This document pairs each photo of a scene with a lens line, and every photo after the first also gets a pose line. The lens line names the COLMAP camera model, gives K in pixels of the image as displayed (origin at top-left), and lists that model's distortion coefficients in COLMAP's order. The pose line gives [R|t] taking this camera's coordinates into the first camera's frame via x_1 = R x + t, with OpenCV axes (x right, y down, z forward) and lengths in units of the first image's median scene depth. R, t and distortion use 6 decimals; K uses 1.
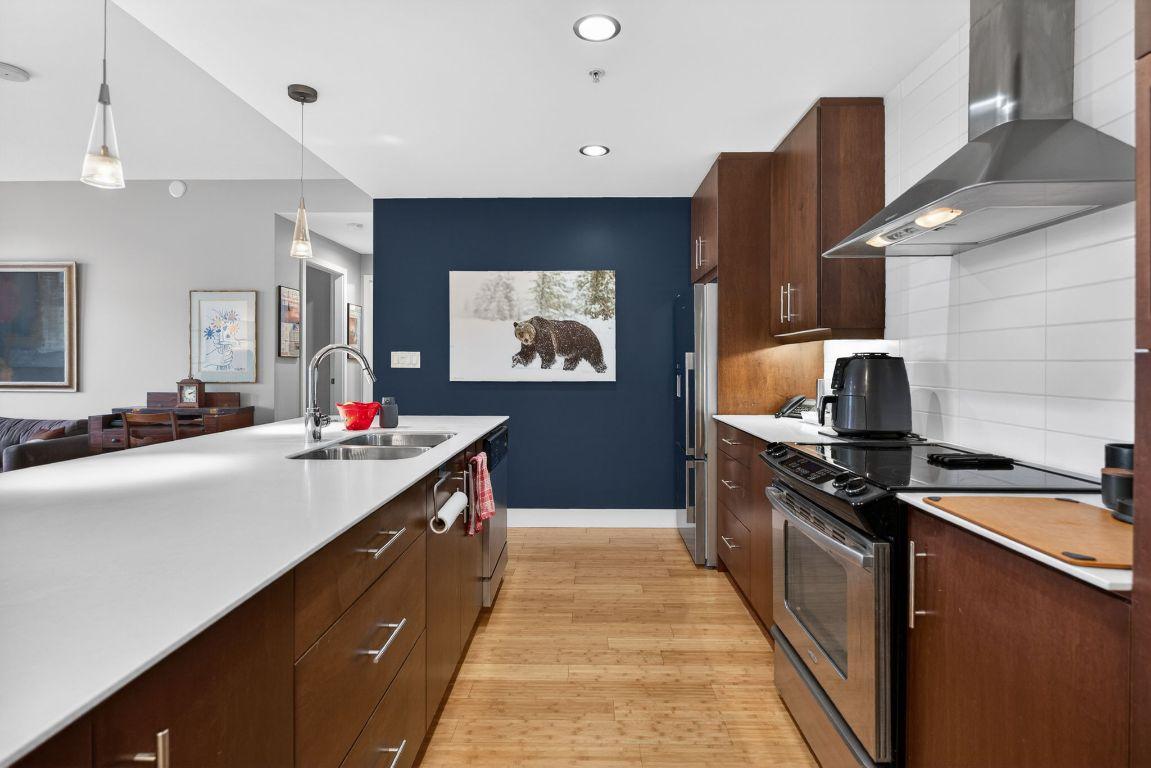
lens RADIAL K [[595.5, 0, 576.8], [0, 595.5, 377.8], [0, 0, 1]] dist [-0.004278, 0.000795]
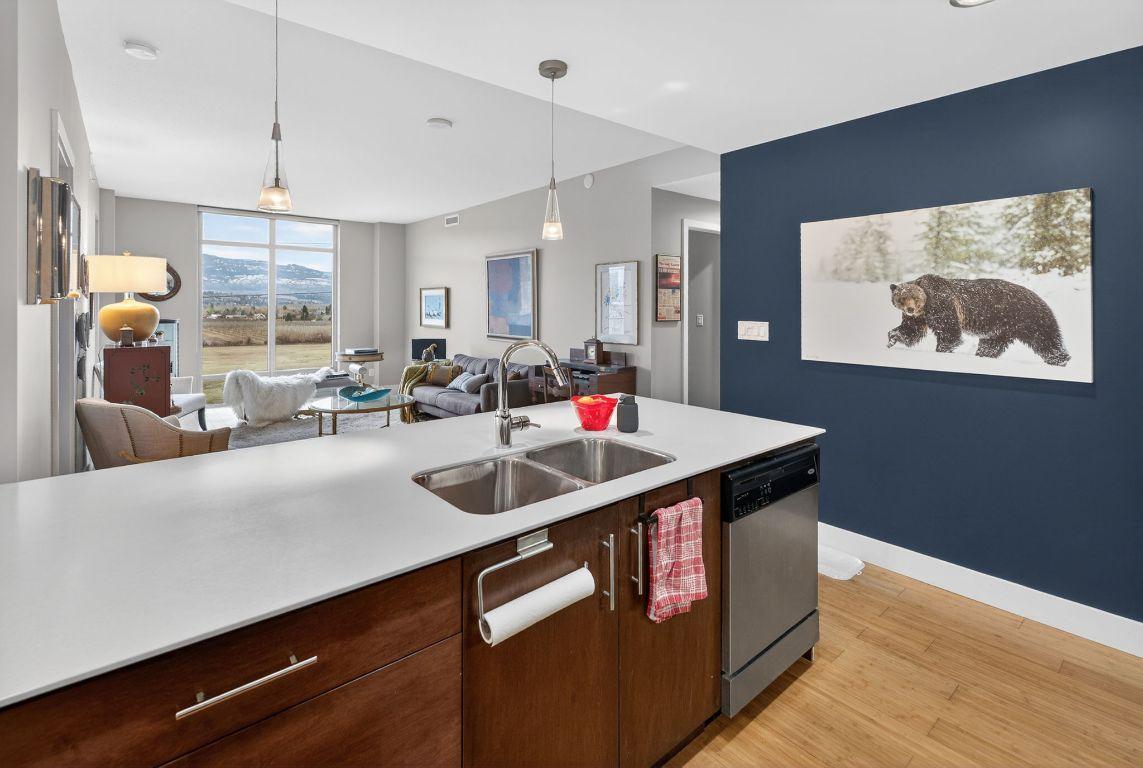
lens RADIAL K [[532.4, 0, 561.4], [0, 532.4, 309.1], [0, 0, 1]] dist [0.005266, 0.000299]
pose [[0.645956, 0.003990, -0.763364, 0.127901], [-0.016340, 0.999829, -0.008602, -0.051631], [0.763200, 0.018030, 0.645911, 0.286555]]
